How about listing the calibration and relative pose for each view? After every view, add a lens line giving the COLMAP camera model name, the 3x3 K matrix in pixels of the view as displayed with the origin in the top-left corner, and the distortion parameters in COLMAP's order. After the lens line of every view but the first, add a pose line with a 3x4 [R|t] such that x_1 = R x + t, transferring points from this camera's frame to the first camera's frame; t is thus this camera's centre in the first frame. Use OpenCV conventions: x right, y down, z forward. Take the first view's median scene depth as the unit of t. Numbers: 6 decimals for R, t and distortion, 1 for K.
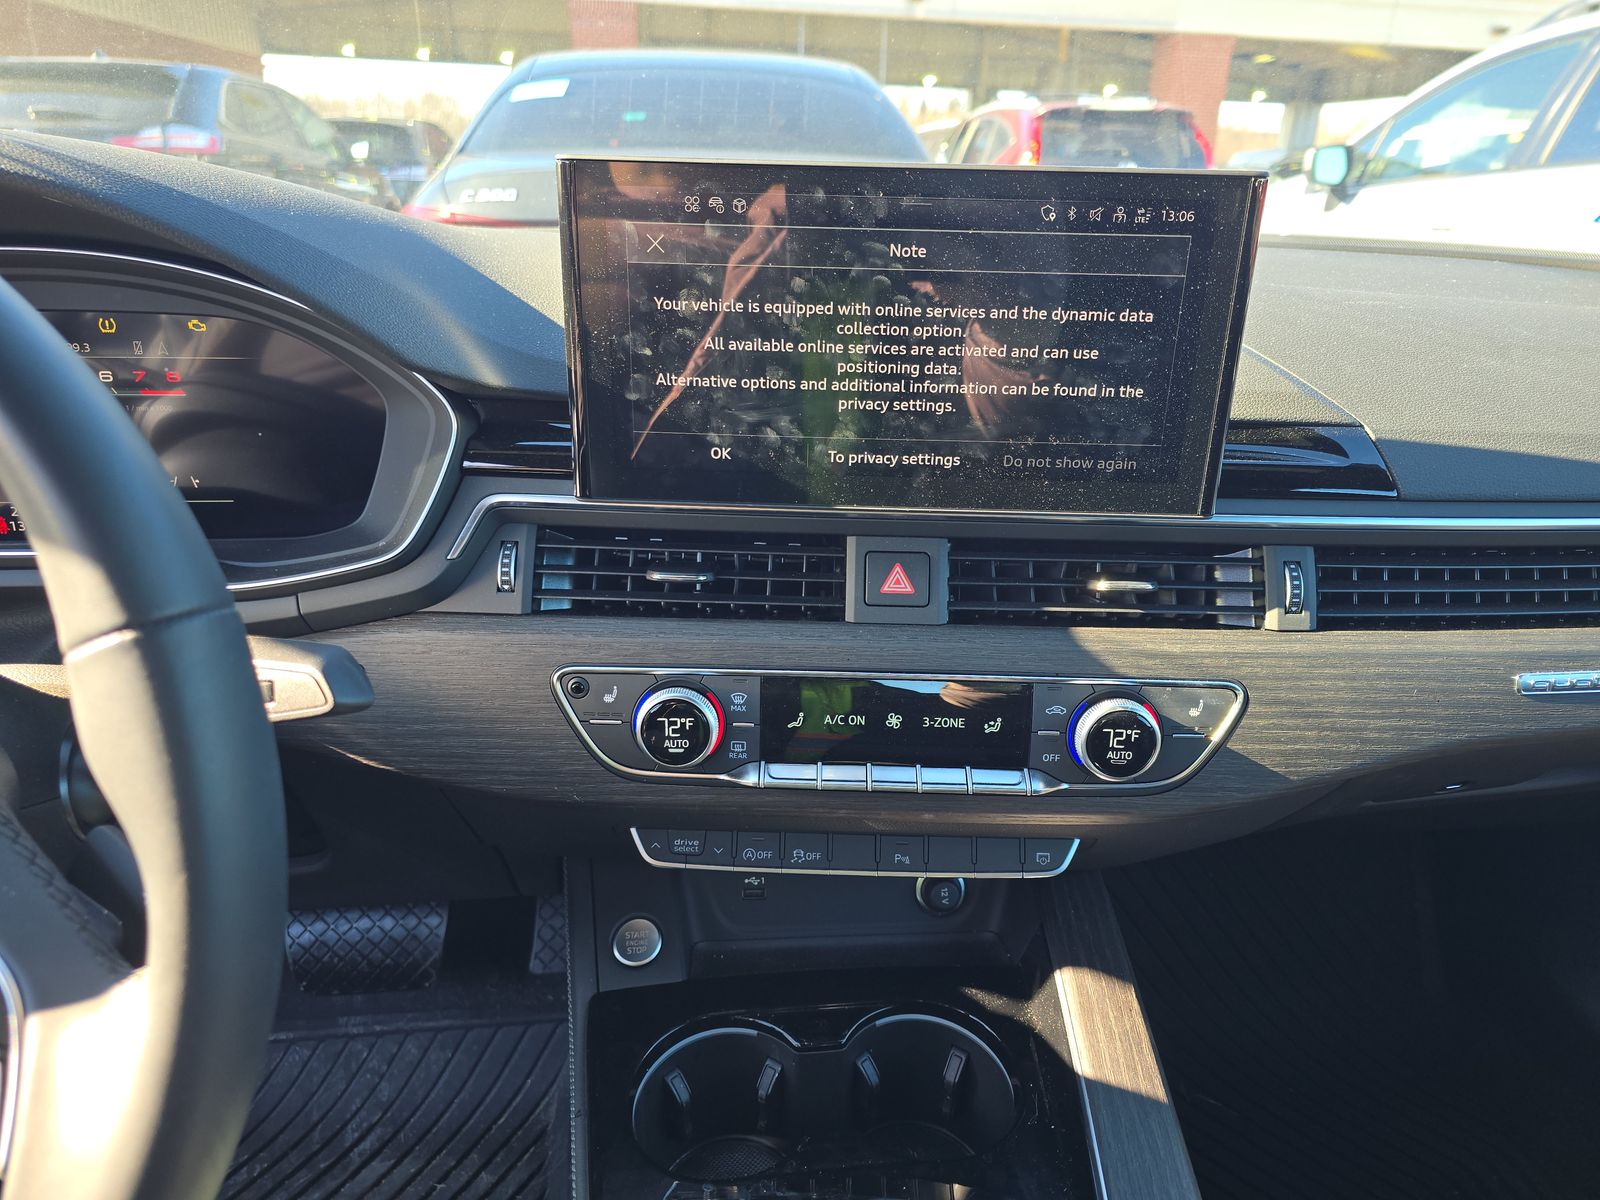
lens RADIAL K [[1162.3, 0, 800.0], [0, 1162.3, 600.0], [0, 0, 1]] dist [0.075250, -0.080254]
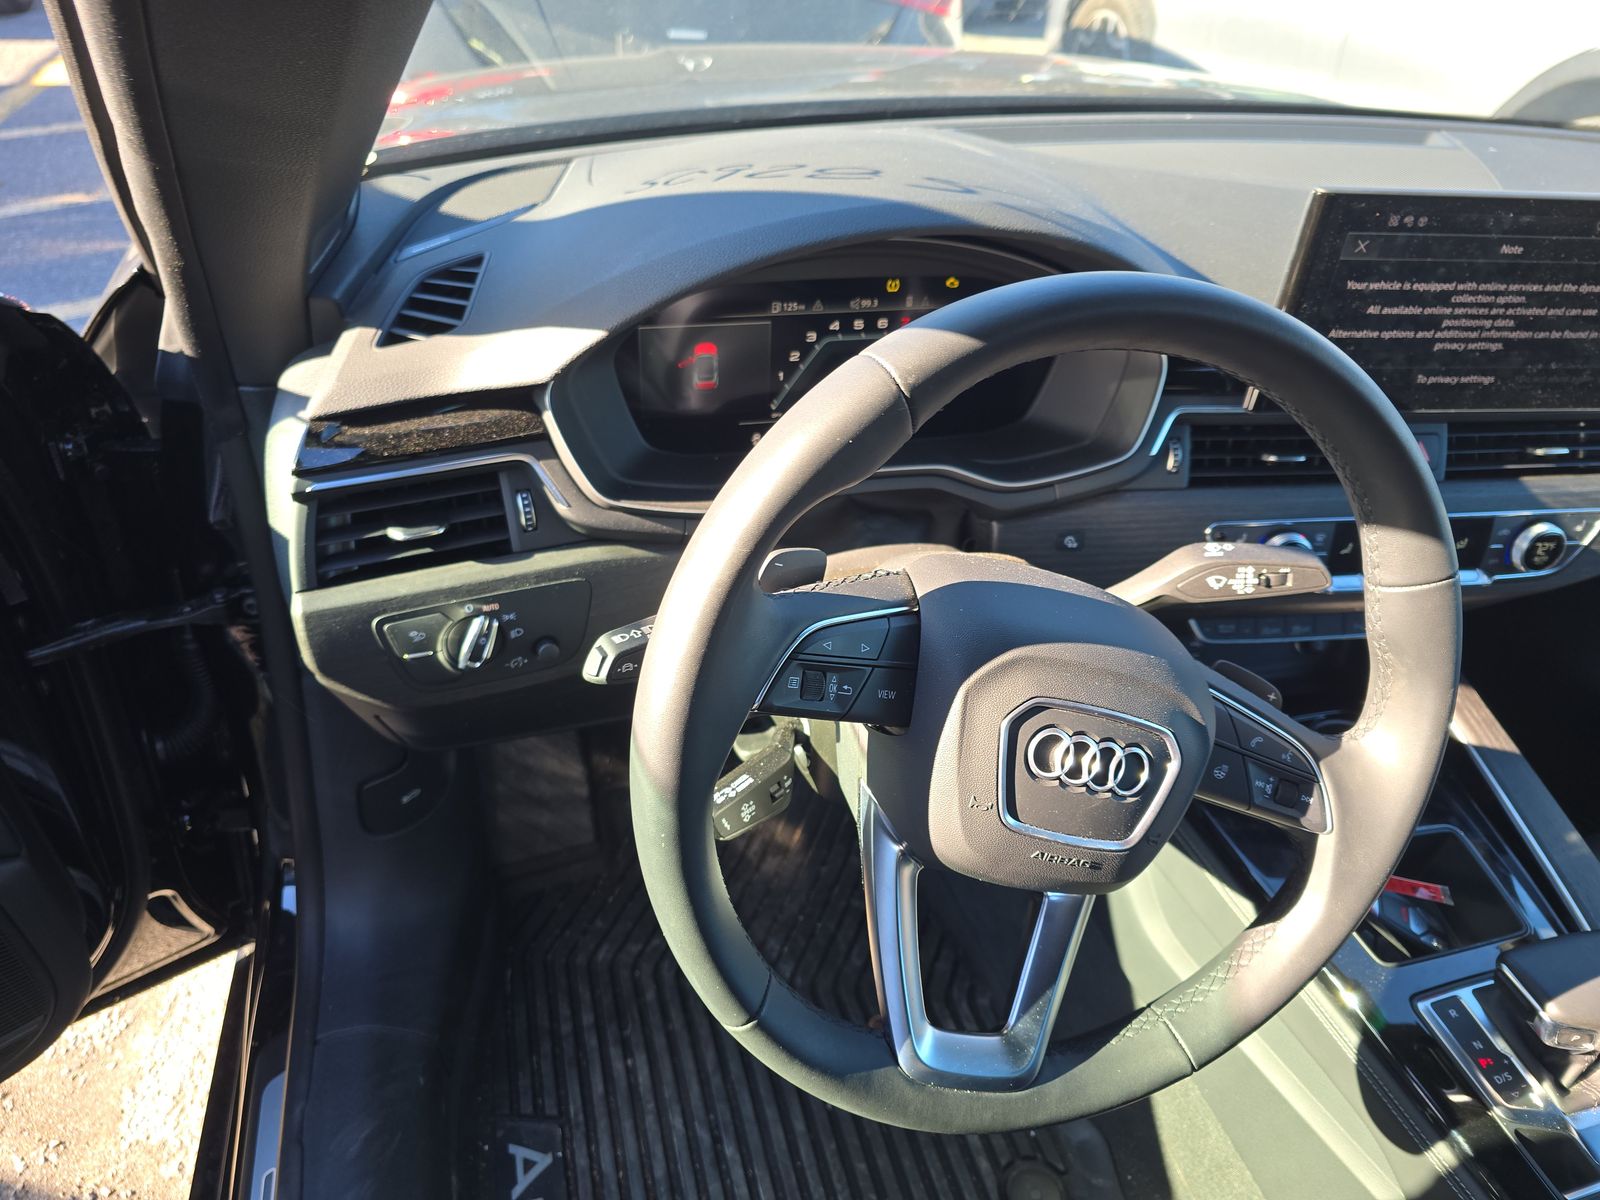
lens RADIAL K [[1162.3, 0, 800.0], [0, 1162.3, 600.0], [0, 0, 1]] dist [0.075250, -0.080254]
pose [[0.979361, -0.068479, 0.190167, -1.093344], [0.020178, 0.969282, 0.245122, -0.243077], [-0.201111, -0.236226, 0.950659, -0.366245]]
